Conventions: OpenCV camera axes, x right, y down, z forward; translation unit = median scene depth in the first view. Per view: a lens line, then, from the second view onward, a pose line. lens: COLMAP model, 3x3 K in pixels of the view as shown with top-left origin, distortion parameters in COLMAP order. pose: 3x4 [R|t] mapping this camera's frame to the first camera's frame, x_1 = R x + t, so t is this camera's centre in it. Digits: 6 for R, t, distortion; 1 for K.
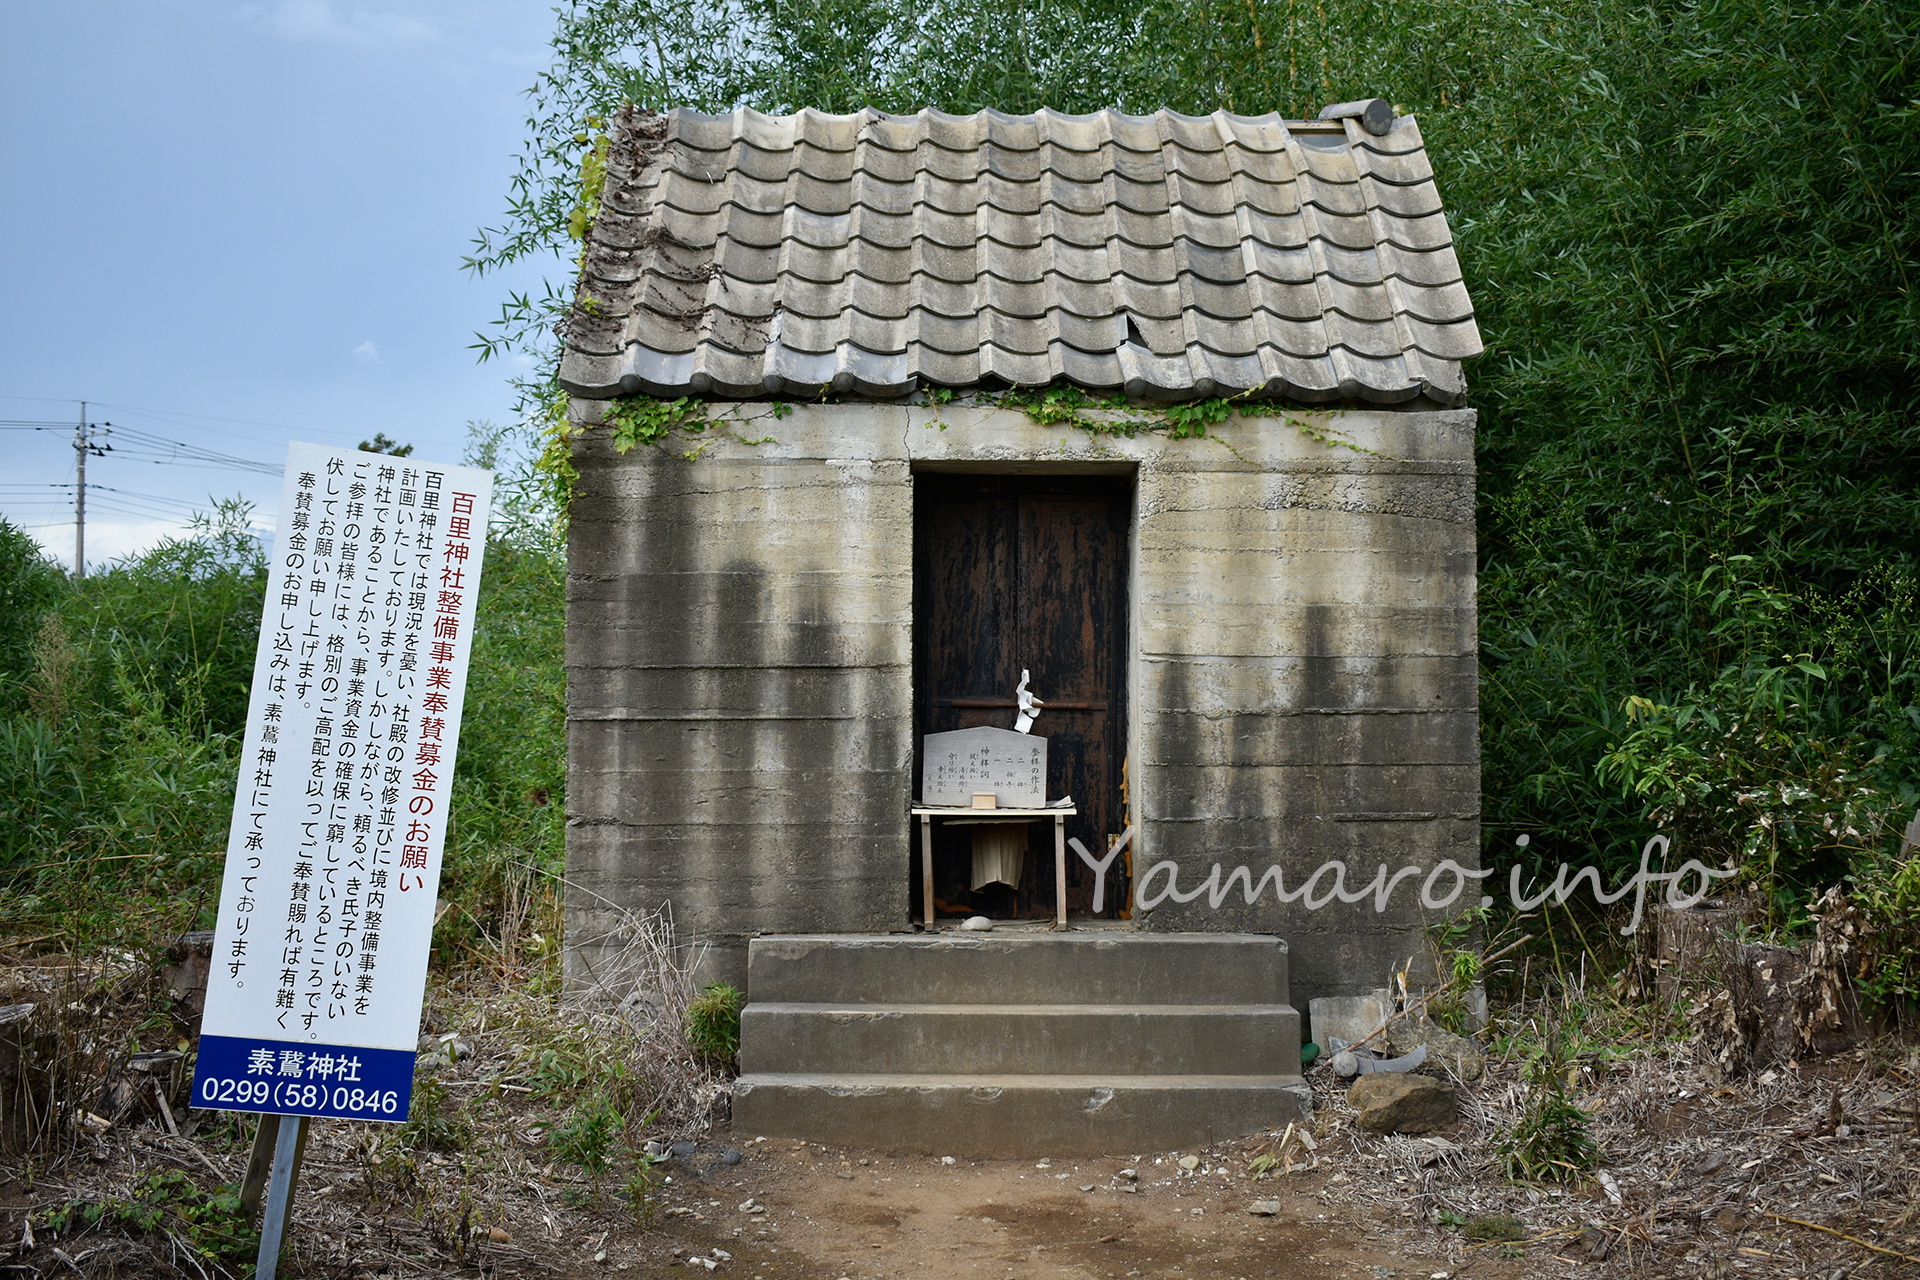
lens RADIAL K [[2111.1, 0, 960.0], [0, 2111.1, 640.0], [0, 0, 1]] dist [-0.002619, -0.000977]
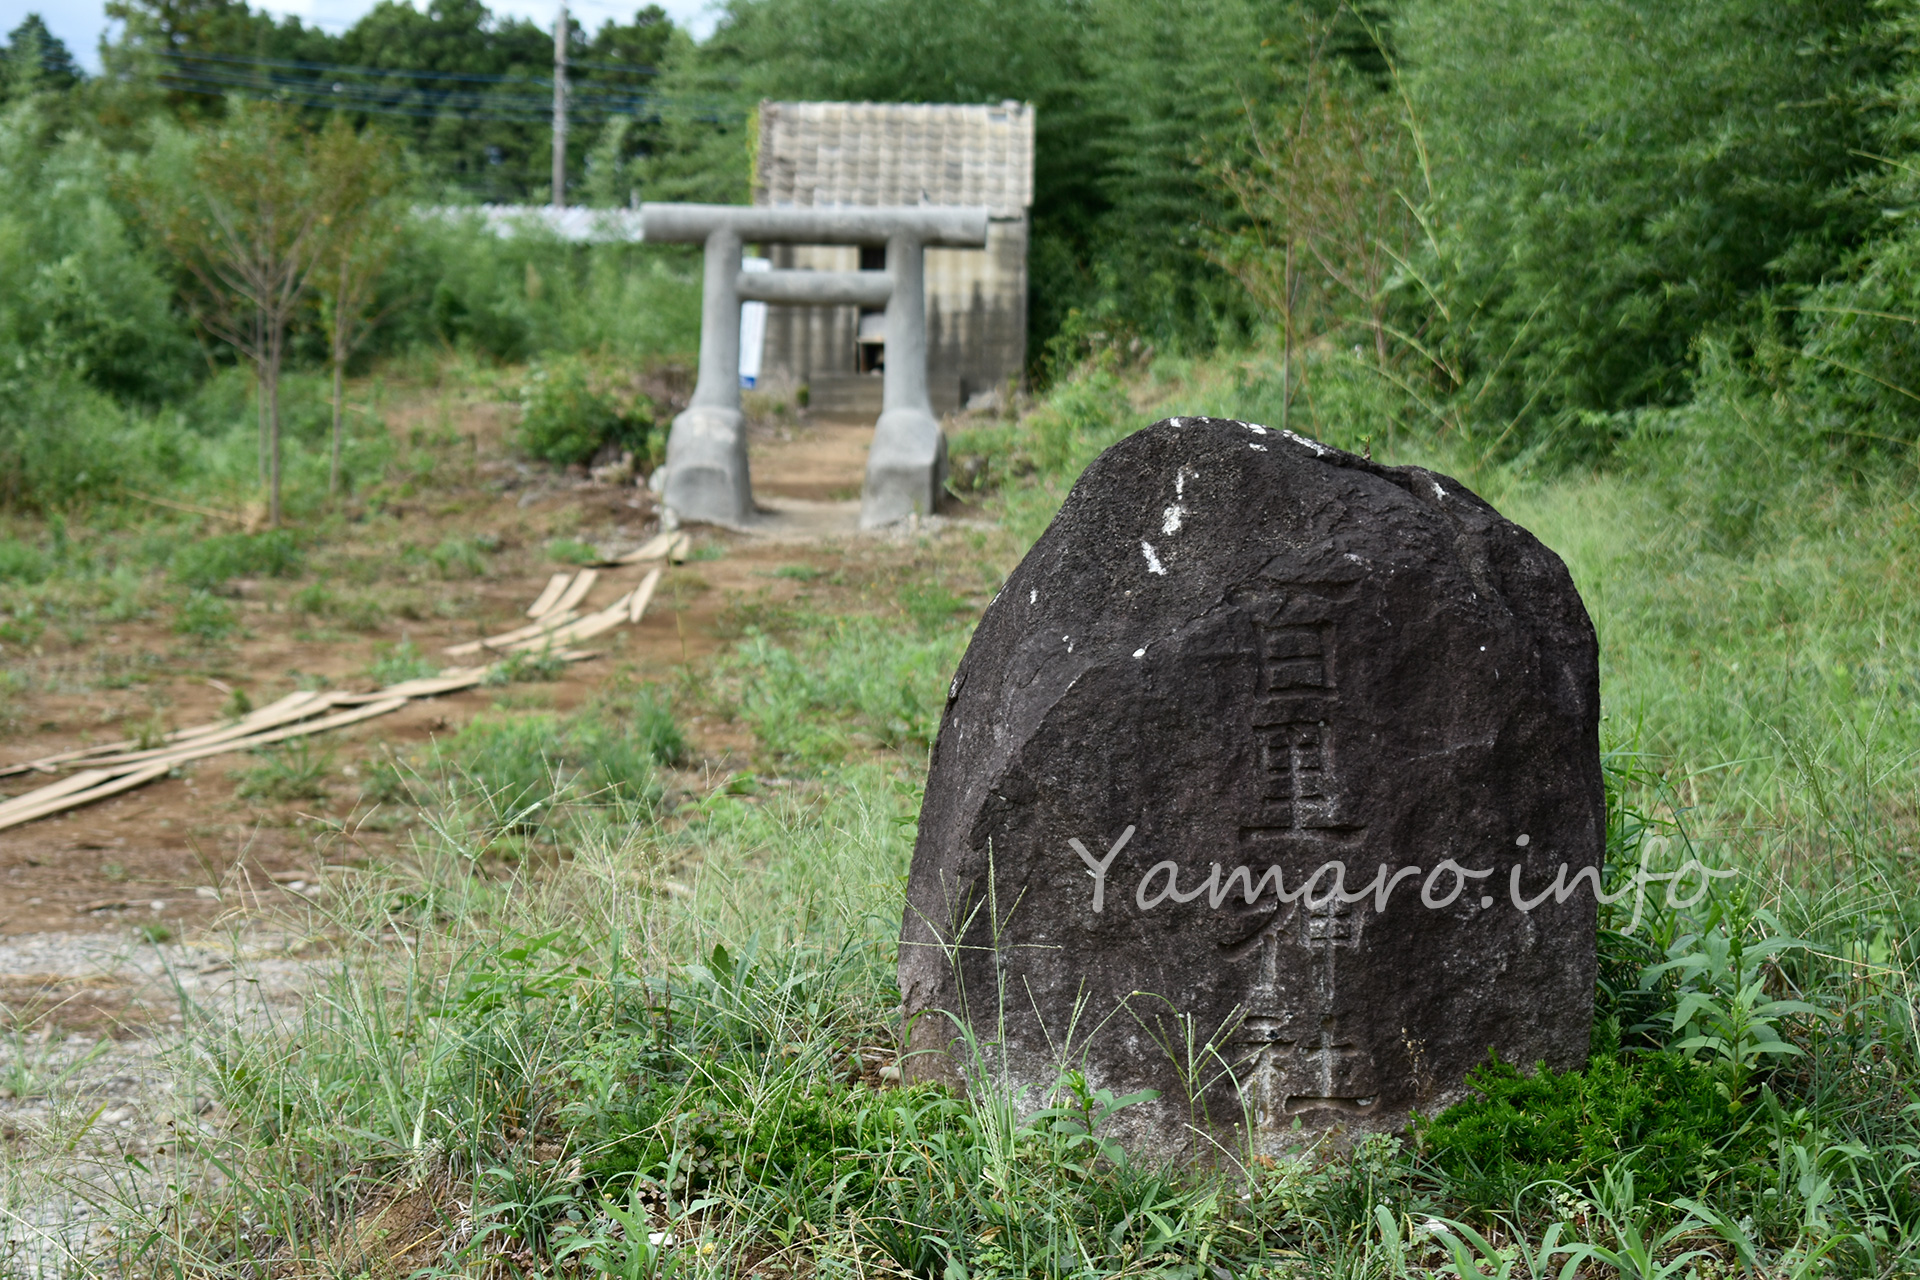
lens RADIAL K [[4513.1, 0, 960.0], [0, 4513.1, 640.0], [0, 0, 1]] dist [-0.005546, -0.239060]
pose [[0.999623, 0.009587, -0.025745, 0.333854], [-0.006727, 0.994022, 0.108976, -0.232170], [0.026636, -0.108762, 0.993711, -6.278083]]
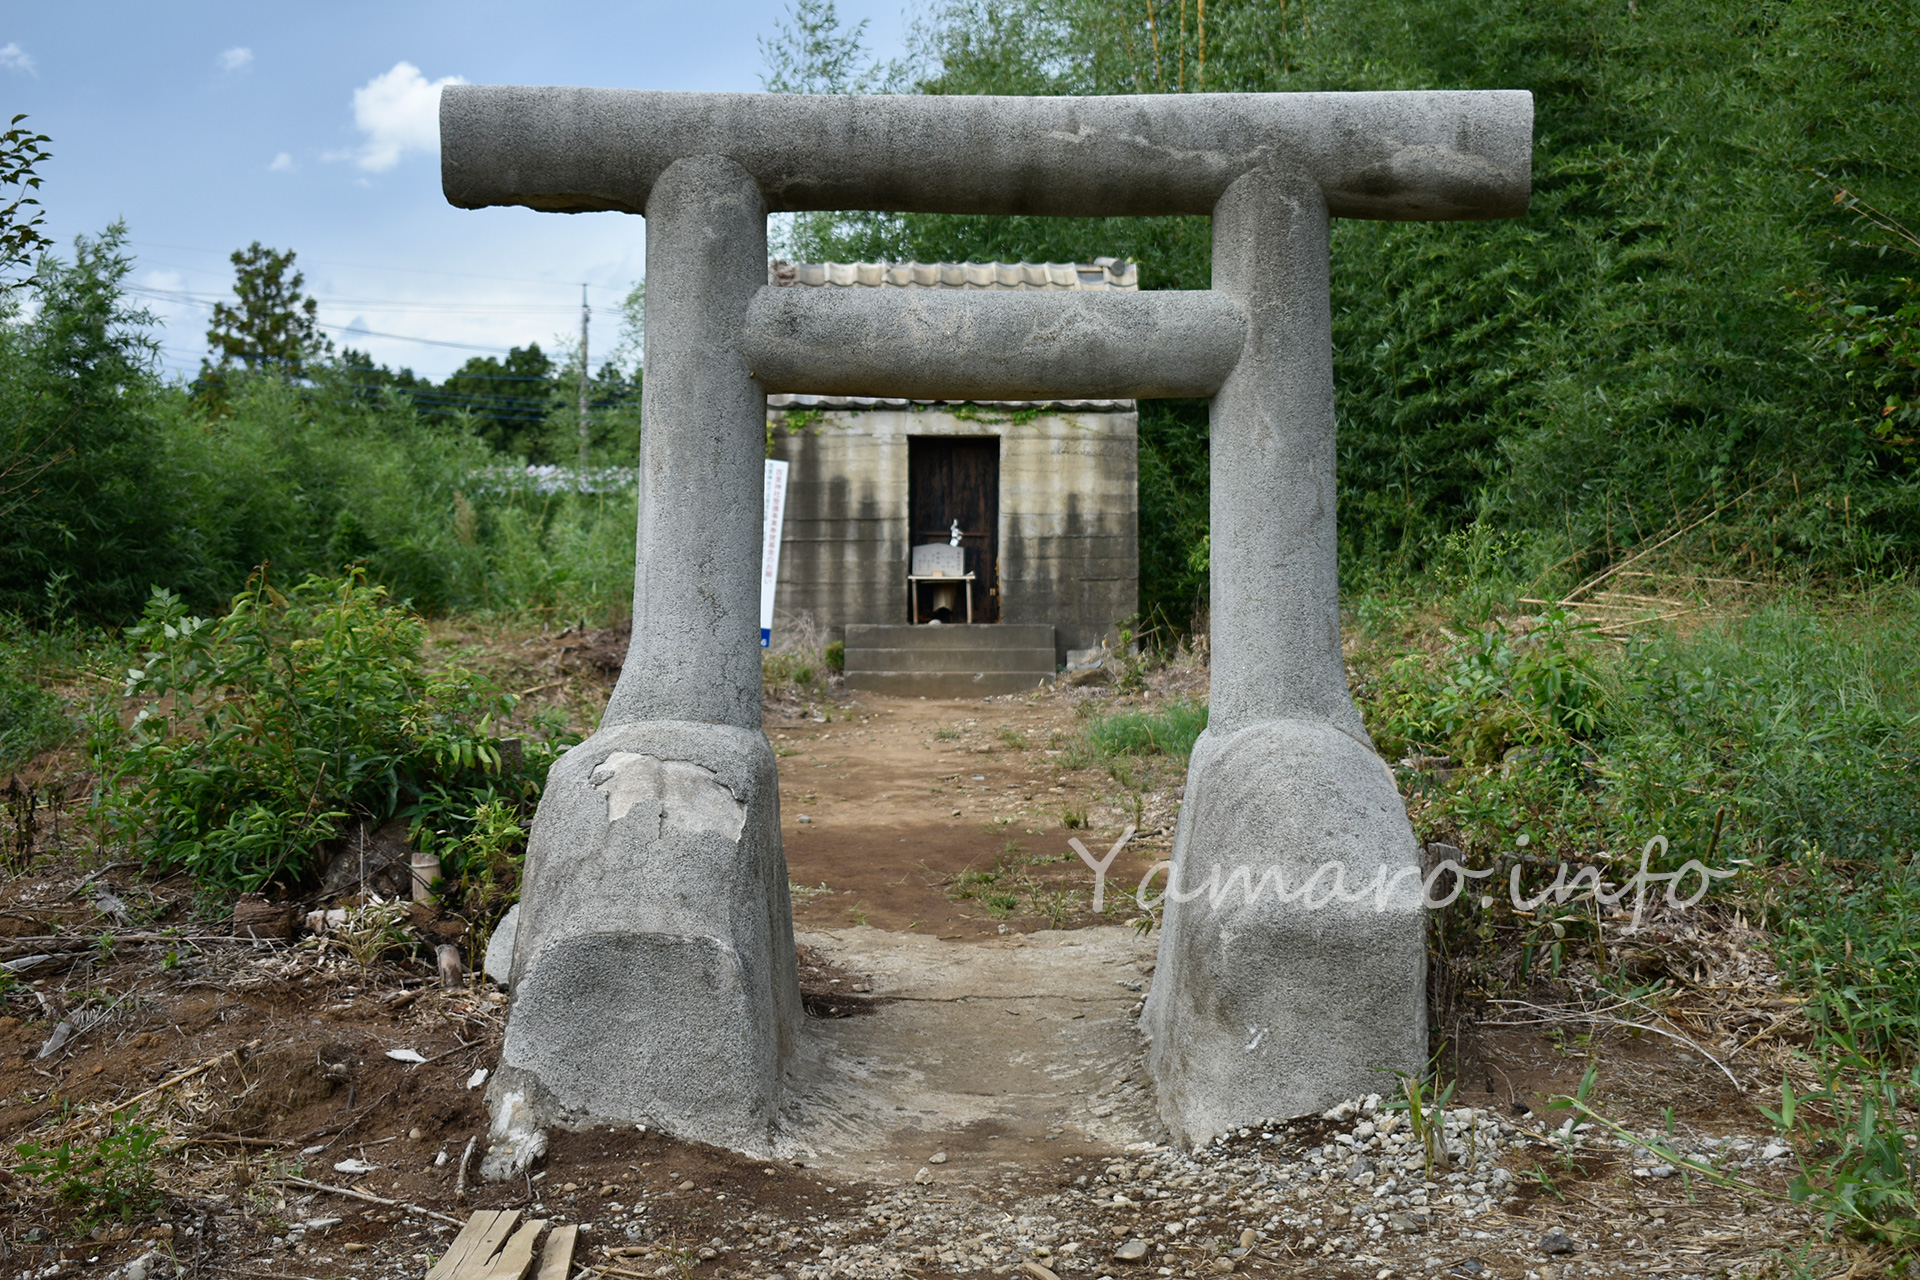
lens RADIAL K [[2931.3, 0, 960.0], [0, 2931.3, 640.0], [0, 0, 1]] dist [-0.029282, -0.041189]
pose [[0.999991, -0.004312, -0.000127, 0.037395], [0.004313, 0.998535, 0.053940, -0.030360], [-0.000106, -0.053940, 0.998544, -2.416572]]
